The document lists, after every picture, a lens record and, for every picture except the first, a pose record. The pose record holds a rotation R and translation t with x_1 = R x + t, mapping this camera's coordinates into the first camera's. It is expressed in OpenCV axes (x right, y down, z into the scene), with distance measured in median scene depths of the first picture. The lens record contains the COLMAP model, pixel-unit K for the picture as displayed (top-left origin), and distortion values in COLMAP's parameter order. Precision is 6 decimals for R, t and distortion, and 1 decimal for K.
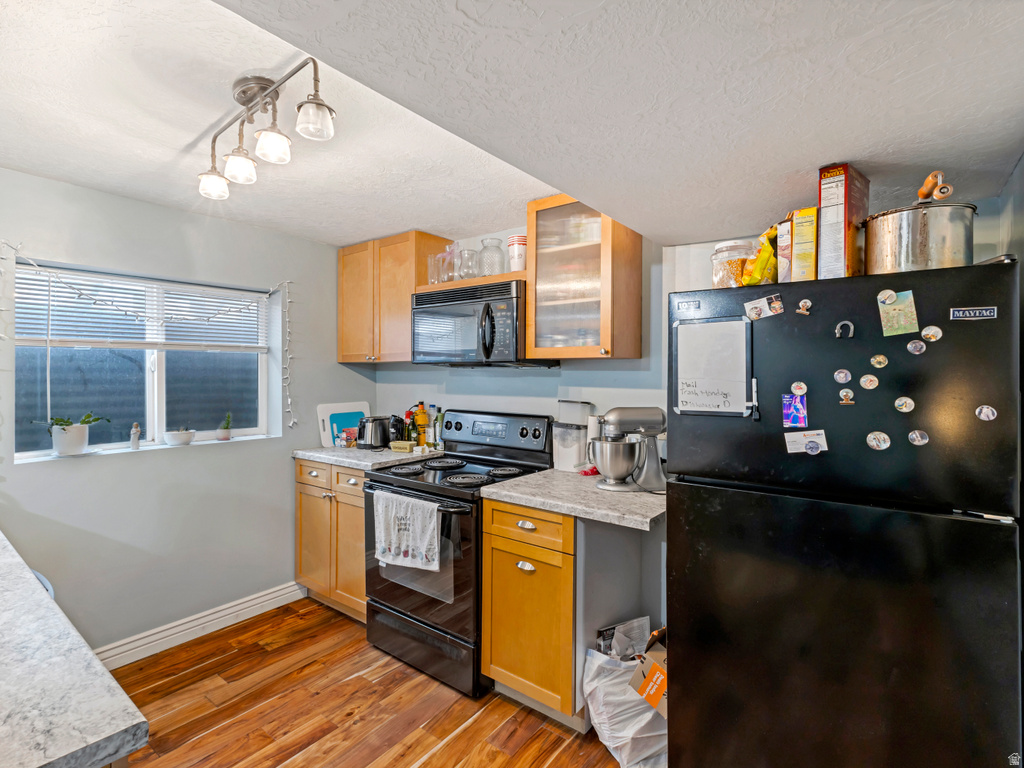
lens RADIAL K [[509.5, 0, 524.2], [0, 509.5, 370.6], [0, 0, 1]] dist [0.015669, 0.000704]
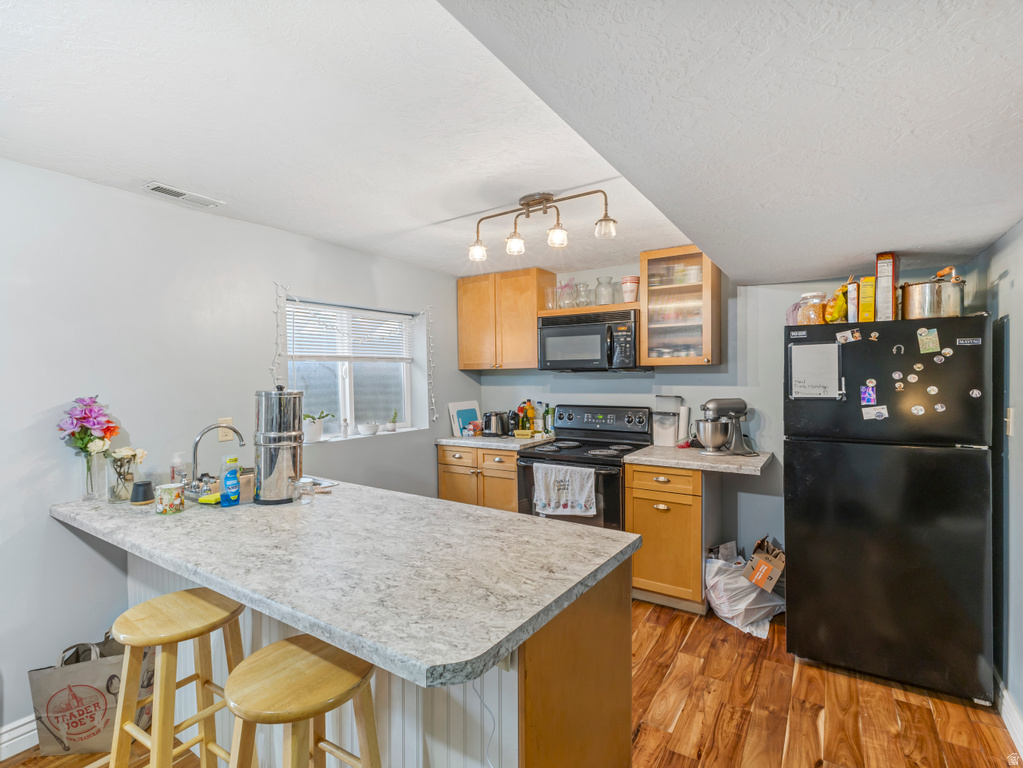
lens RADIAL K [[509.0, 0, 517.9], [0, 509.0, 384.3], [0, 0, 1]] dist [0.015669, 0.000704]
pose [[0.995634, -0.014424, 0.092218, -0.513309], [0.012452, 0.999682, 0.021934, -0.008218], [-0.092505, -0.020690, 0.995497, -0.396142]]
